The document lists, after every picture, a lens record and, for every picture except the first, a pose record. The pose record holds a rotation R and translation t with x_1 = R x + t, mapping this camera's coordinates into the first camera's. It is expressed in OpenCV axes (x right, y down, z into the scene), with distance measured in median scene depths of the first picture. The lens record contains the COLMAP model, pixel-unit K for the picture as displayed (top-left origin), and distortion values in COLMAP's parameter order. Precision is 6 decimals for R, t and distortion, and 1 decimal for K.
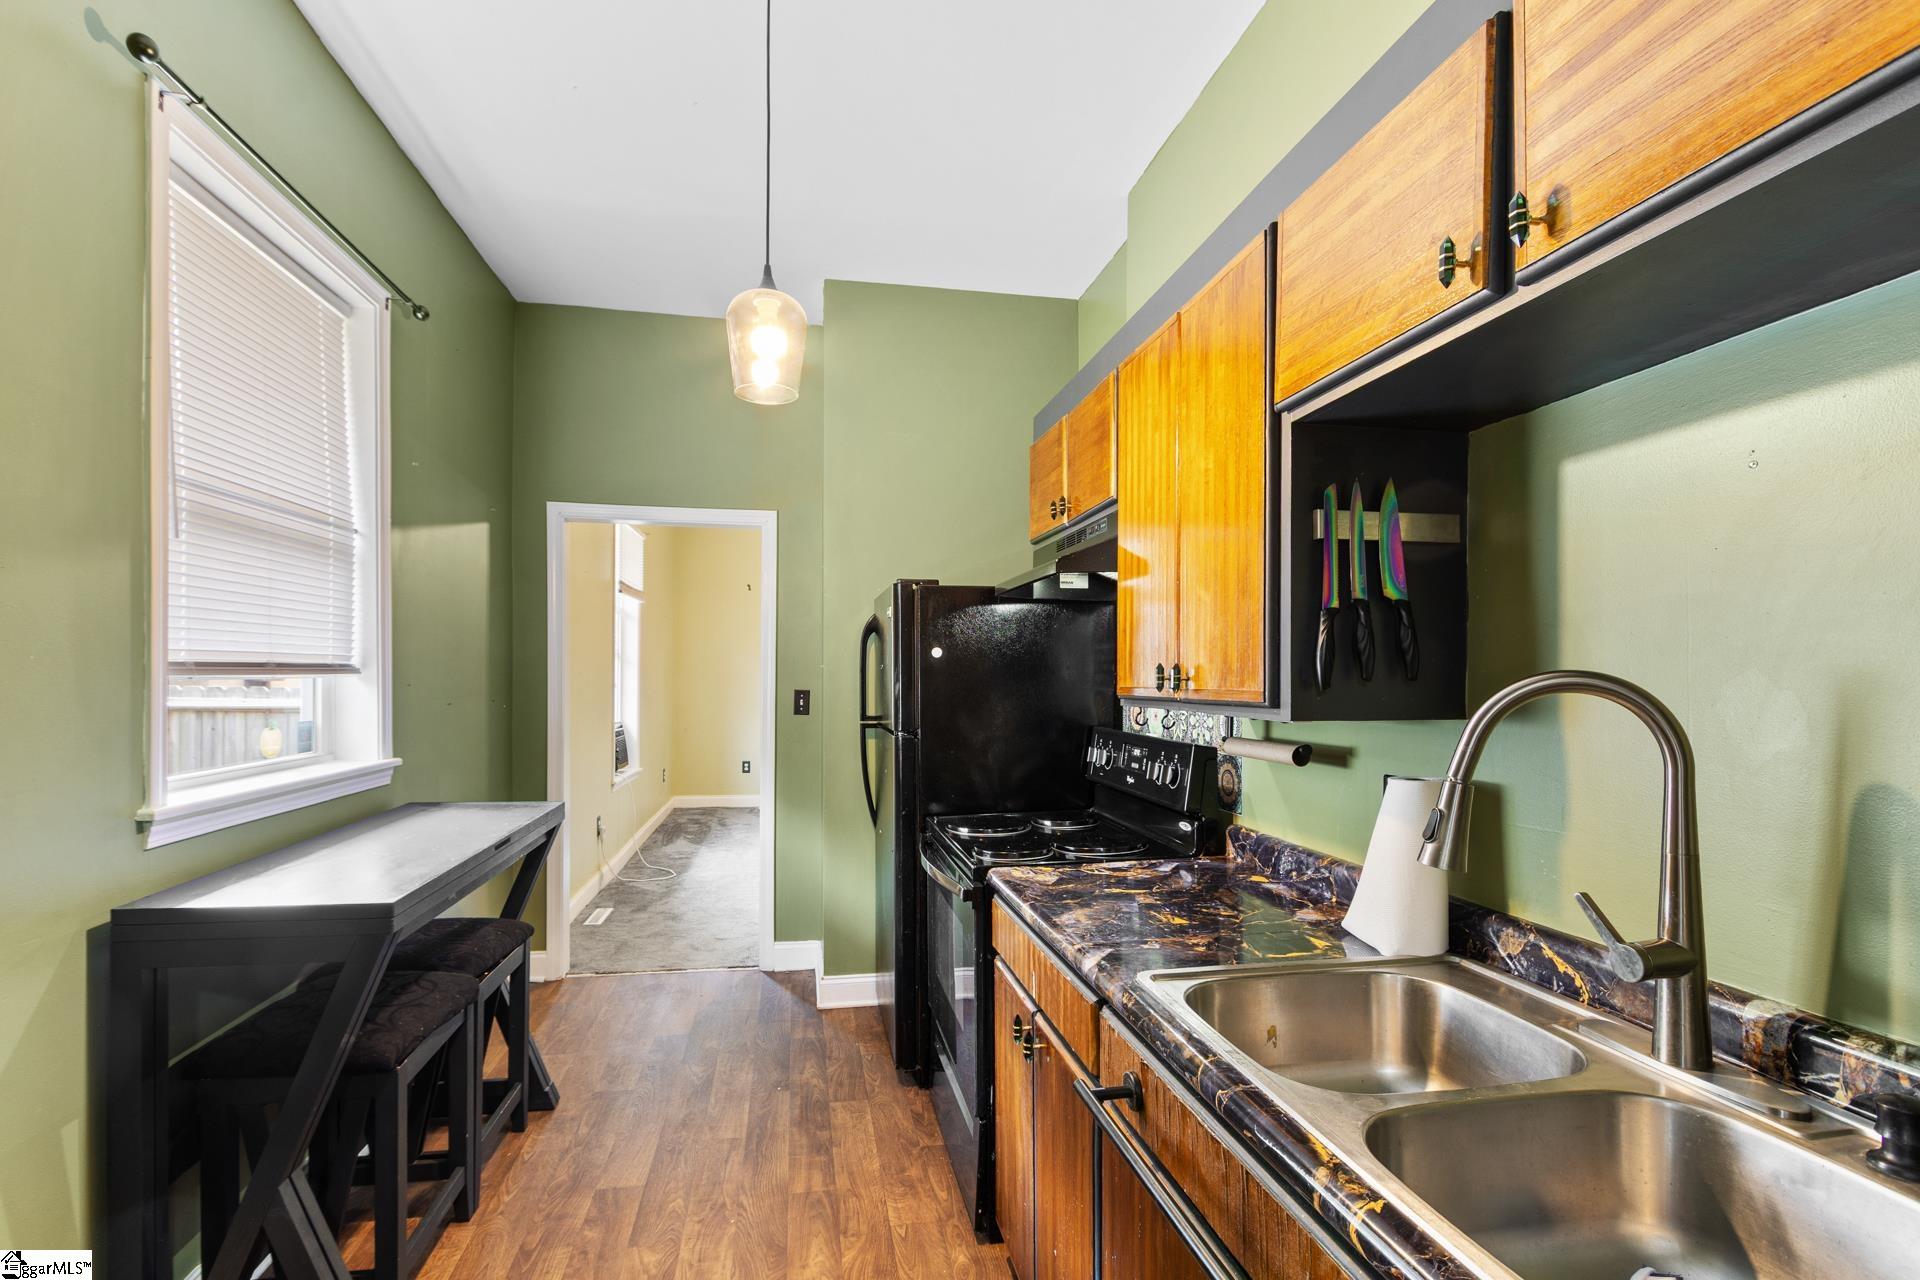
lens RADIAL K [[880.8, 0, 935.9], [0, 880.8, 680.8], [0, 0, 1]] dist [0.004972, -0.001970]
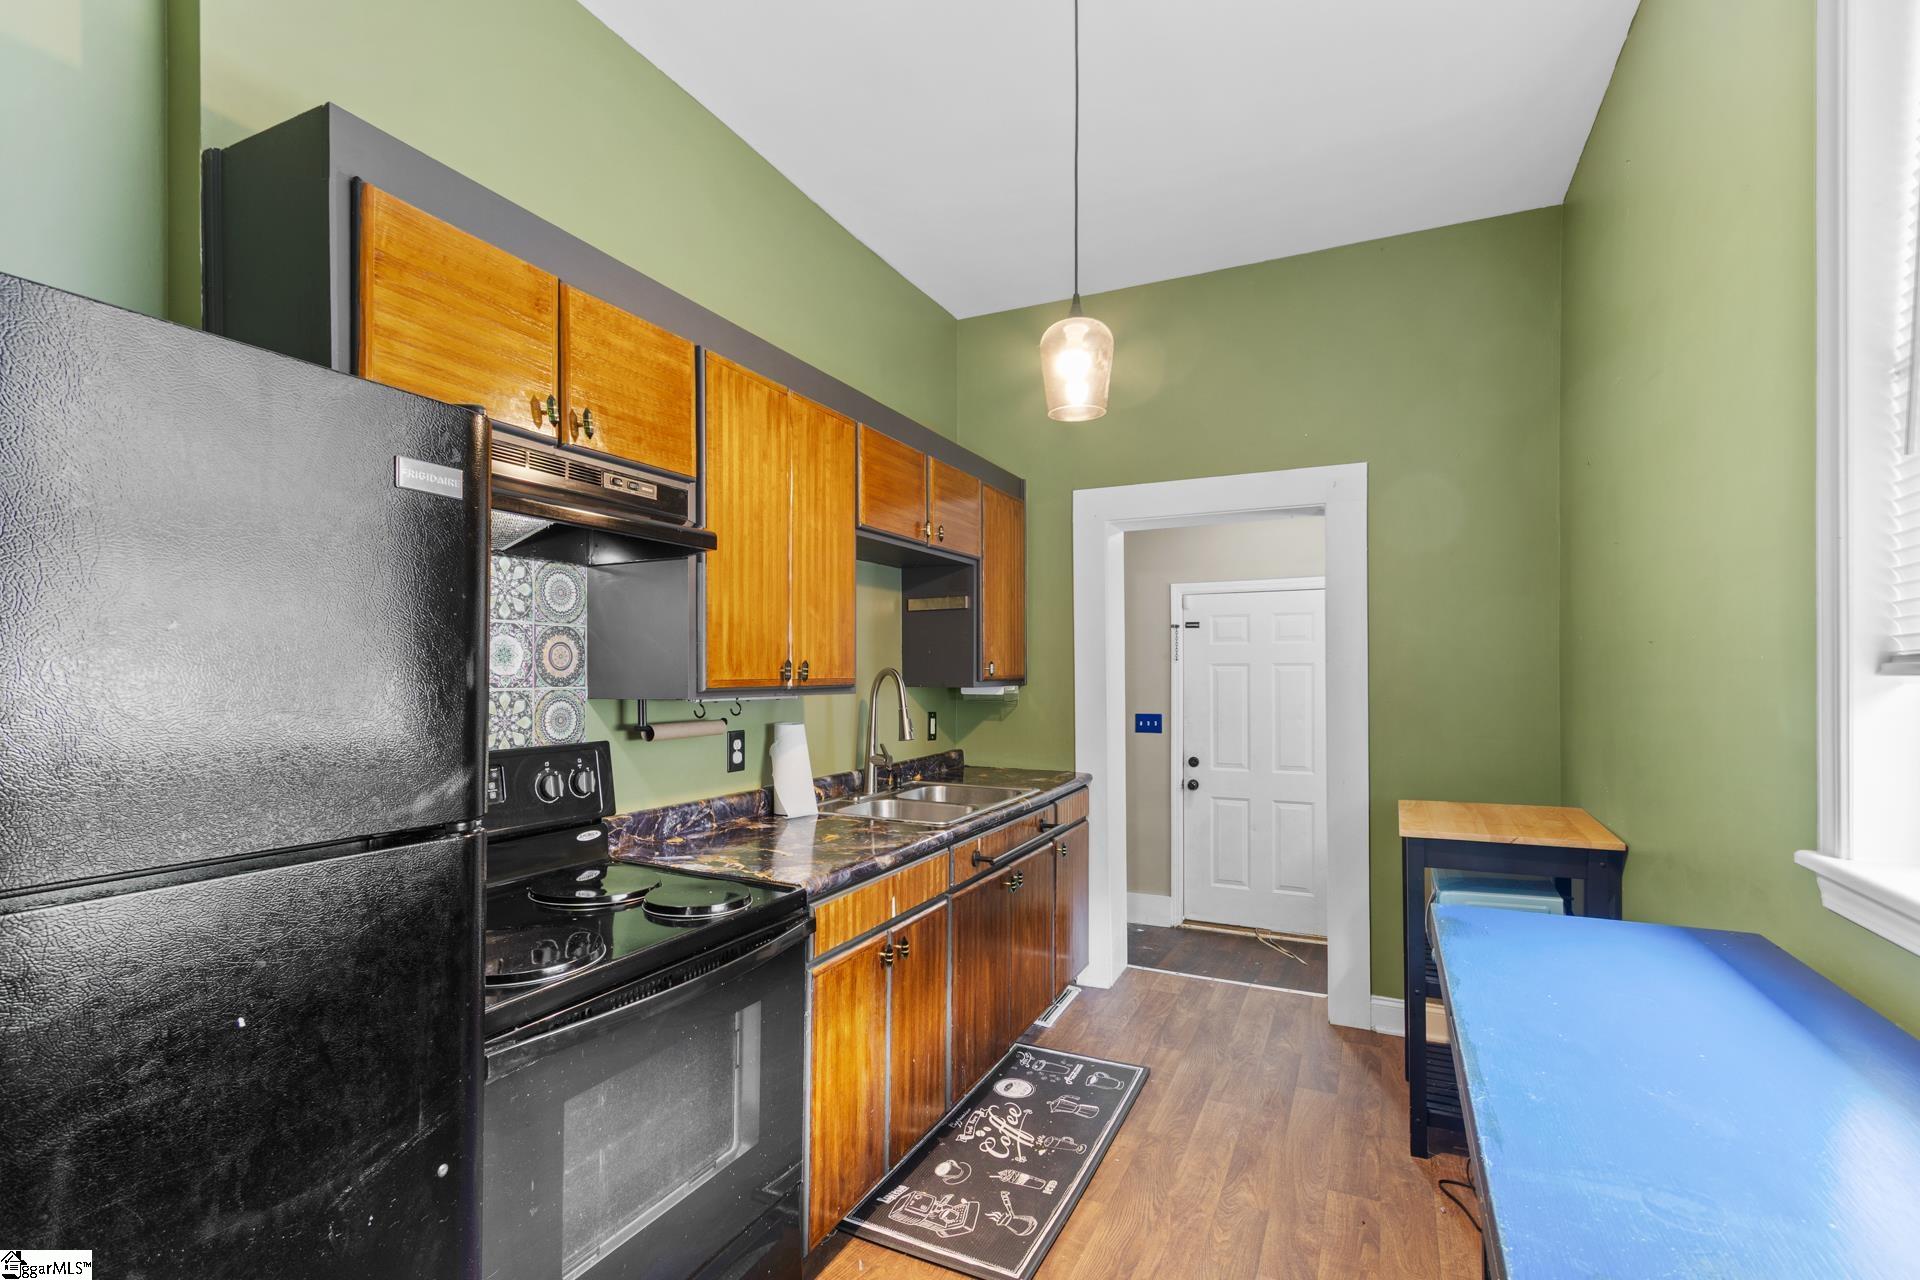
lens RADIAL K [[887.5, 0, 955.0], [0, 887.5, 657.0], [0, 0, 1]] dist [0.003025, -0.001739]
pose [[-0.818492, 0.002807, 0.574511, -0.740905], [-0.005147, 0.999912, -0.012219, -0.009610], [-0.574495, -0.012958, -0.818406, 2.094296]]
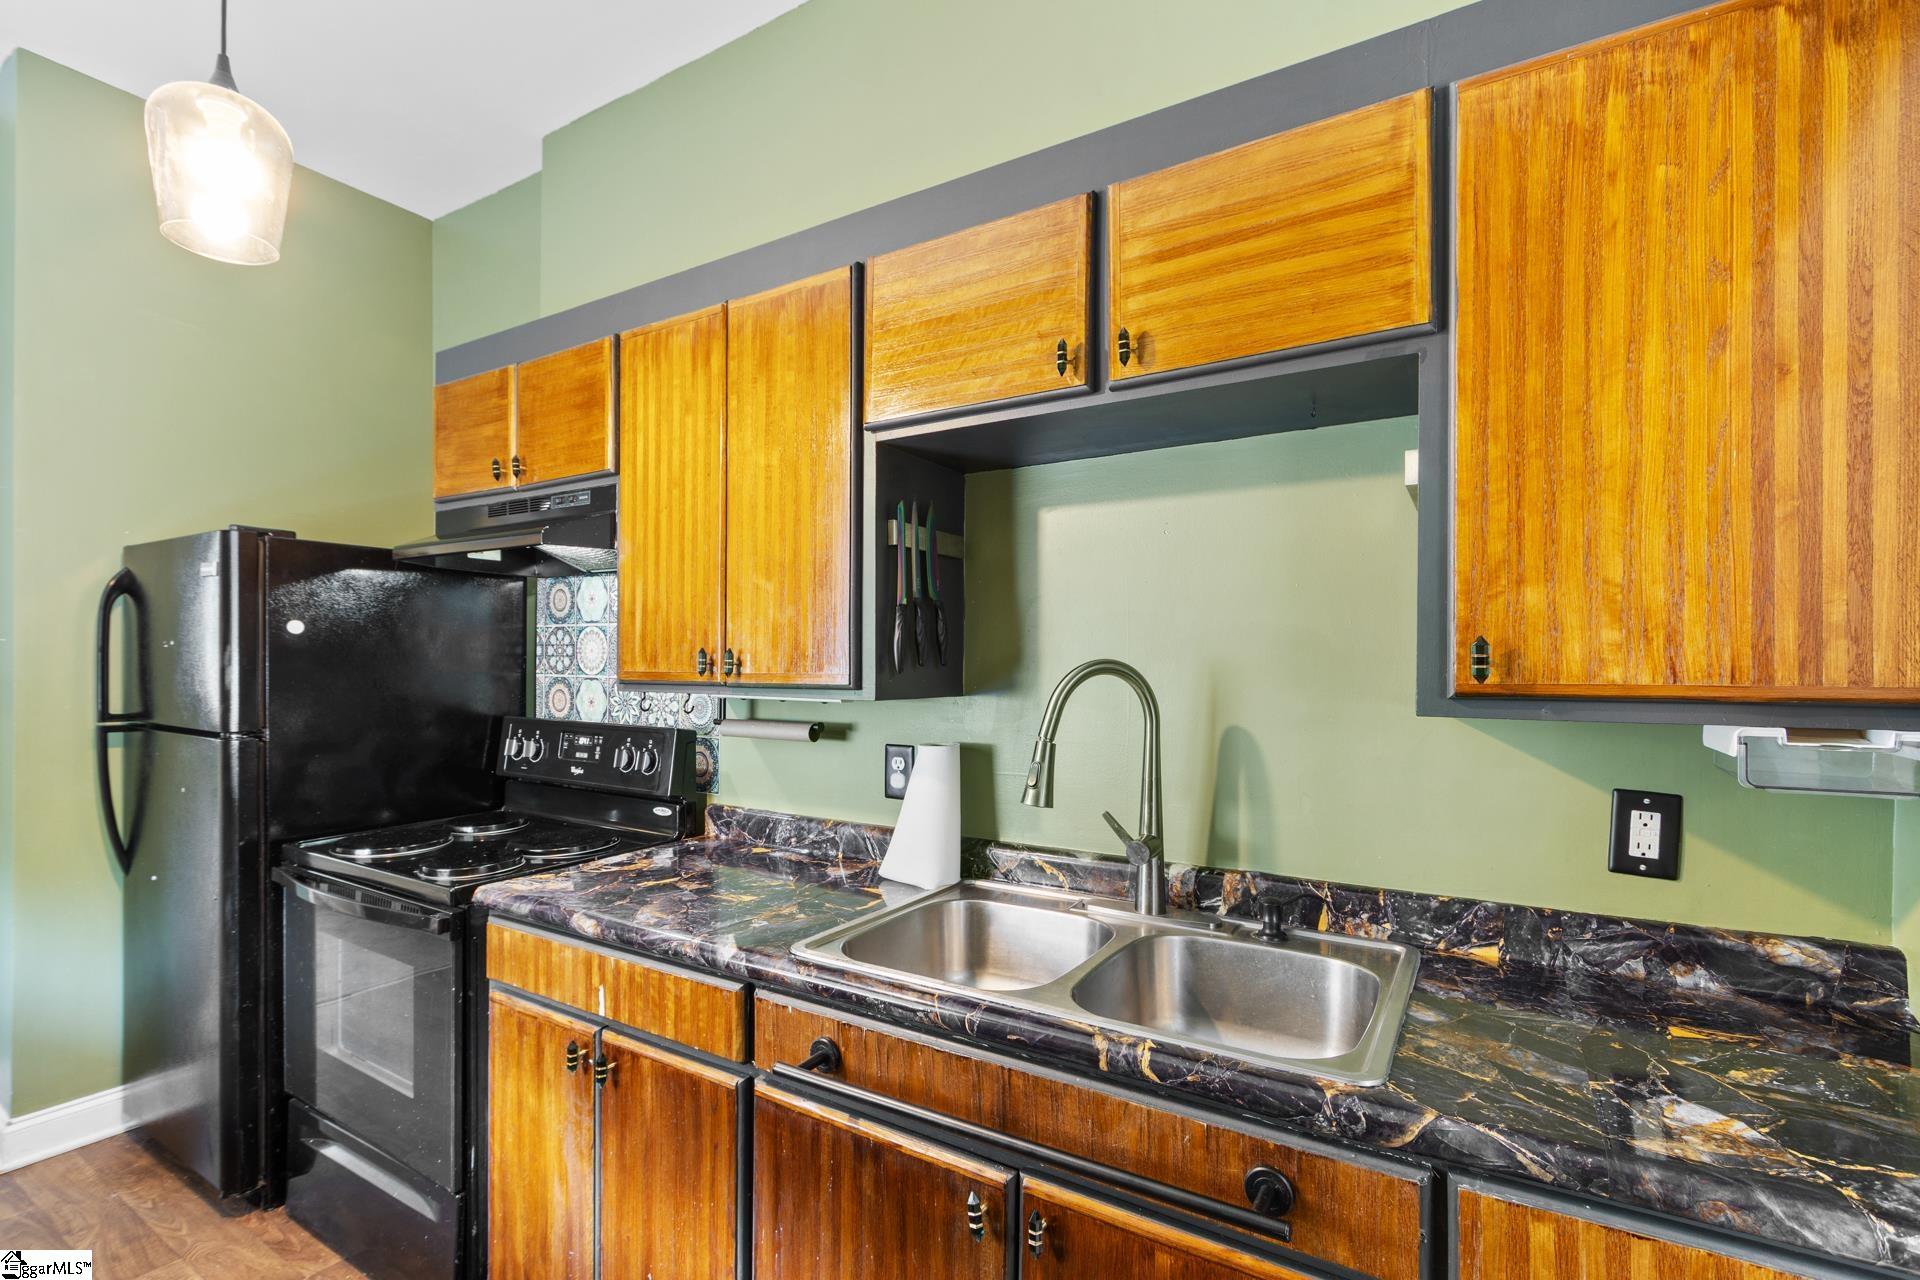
lens RADIAL K [[880.8, 0, 936.2], [0, 880.8, 663.9], [0, 0, 1]] dist [0.004972, -0.001970]
pose [[0.677979, 0.004899, 0.735064, -0.331924], [-0.003383, 0.999988, -0.003544, 0.001360], [-0.735073, -0.000084, 0.677988, 0.136352]]
